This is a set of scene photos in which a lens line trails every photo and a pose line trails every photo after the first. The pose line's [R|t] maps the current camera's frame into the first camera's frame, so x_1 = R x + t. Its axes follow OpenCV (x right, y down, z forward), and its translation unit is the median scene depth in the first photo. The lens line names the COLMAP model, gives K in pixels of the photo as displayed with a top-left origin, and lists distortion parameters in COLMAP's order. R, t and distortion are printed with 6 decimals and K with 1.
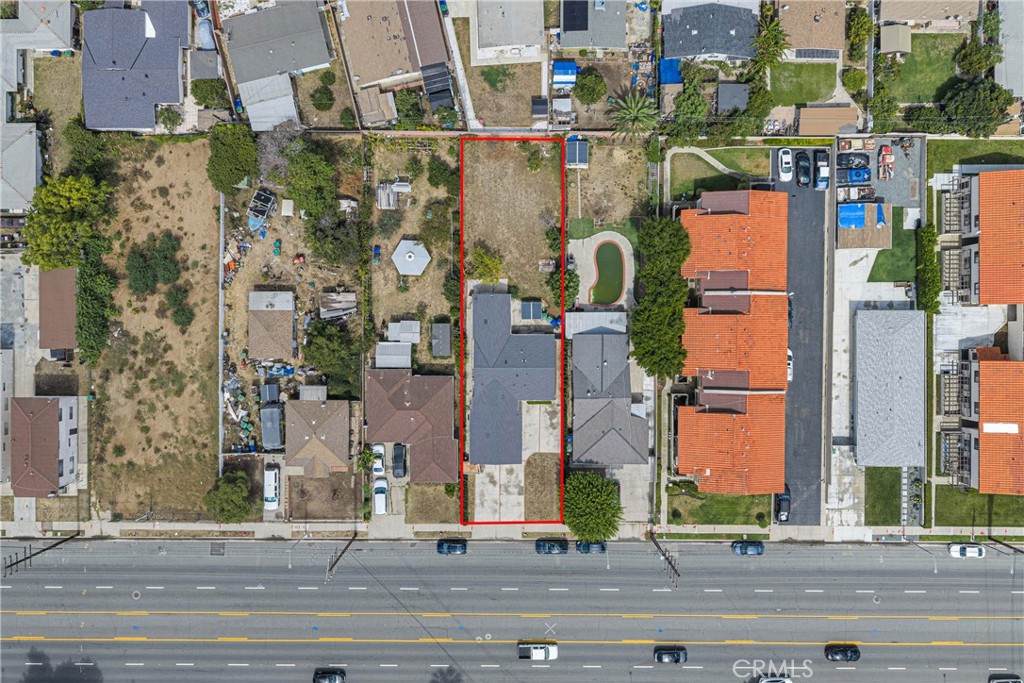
lens RADIAL K [[844.6, 0, 512.0], [0, 844.6, 341.5], [0, 0, 1]] dist [0.005074, -0.000754]
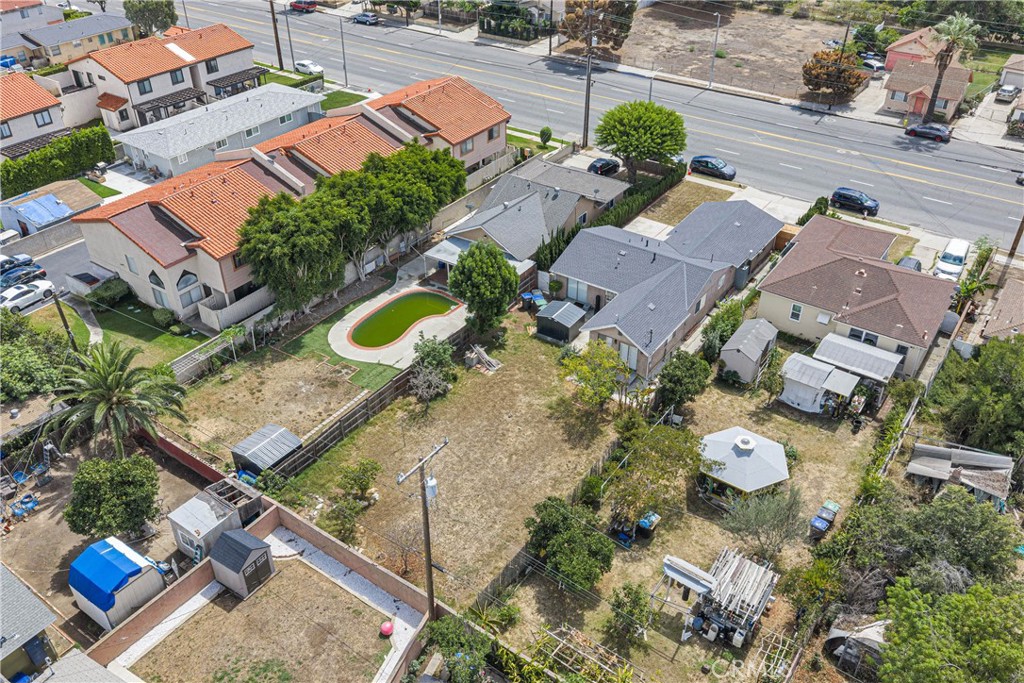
lens RADIAL K [[844.6, 0, 512.0], [0, 844.6, 341.5], [0, 0, 1]] dist [0.005074, -0.000754]
pose [[-0.818664, -0.322453, 0.475197, -0.200730], [0.574190, -0.473575, 0.667856, -0.401108], [0.009689, 0.819604, 0.572849, 0.707771]]
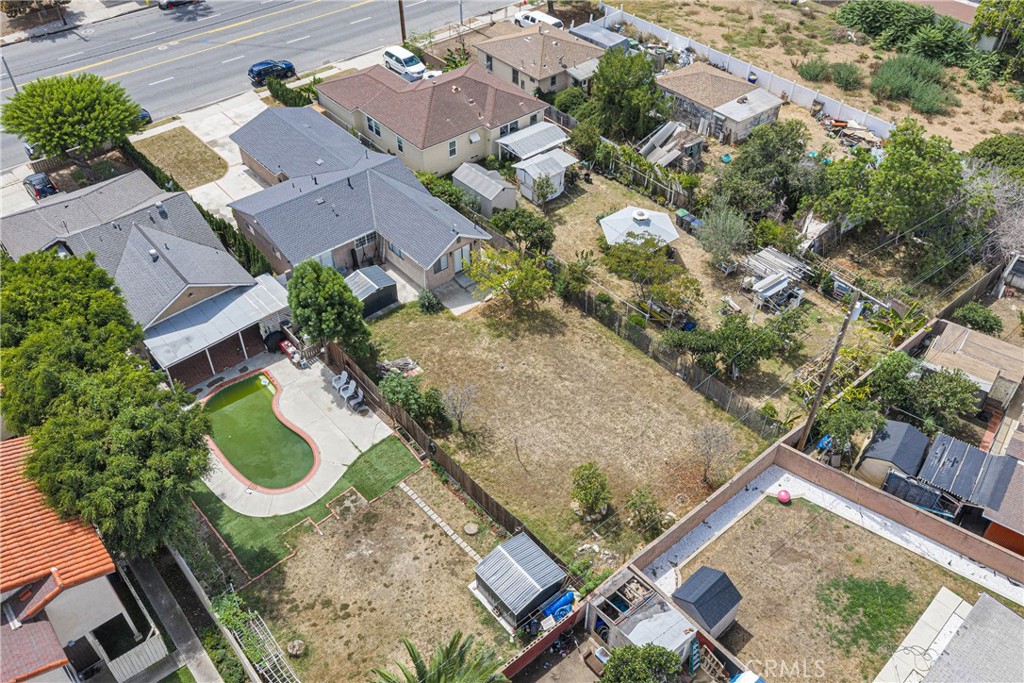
lens RADIAL K [[844.6, 0, 512.0], [0, 844.6, 341.5], [0, 0, 1]] dist [0.005074, -0.000754]
pose [[-0.761542, 0.442190, -0.473836, 0.189253], [-0.648115, -0.519132, 0.557180, -0.348305], [0.000396, 0.731417, 0.681931, 0.705772]]
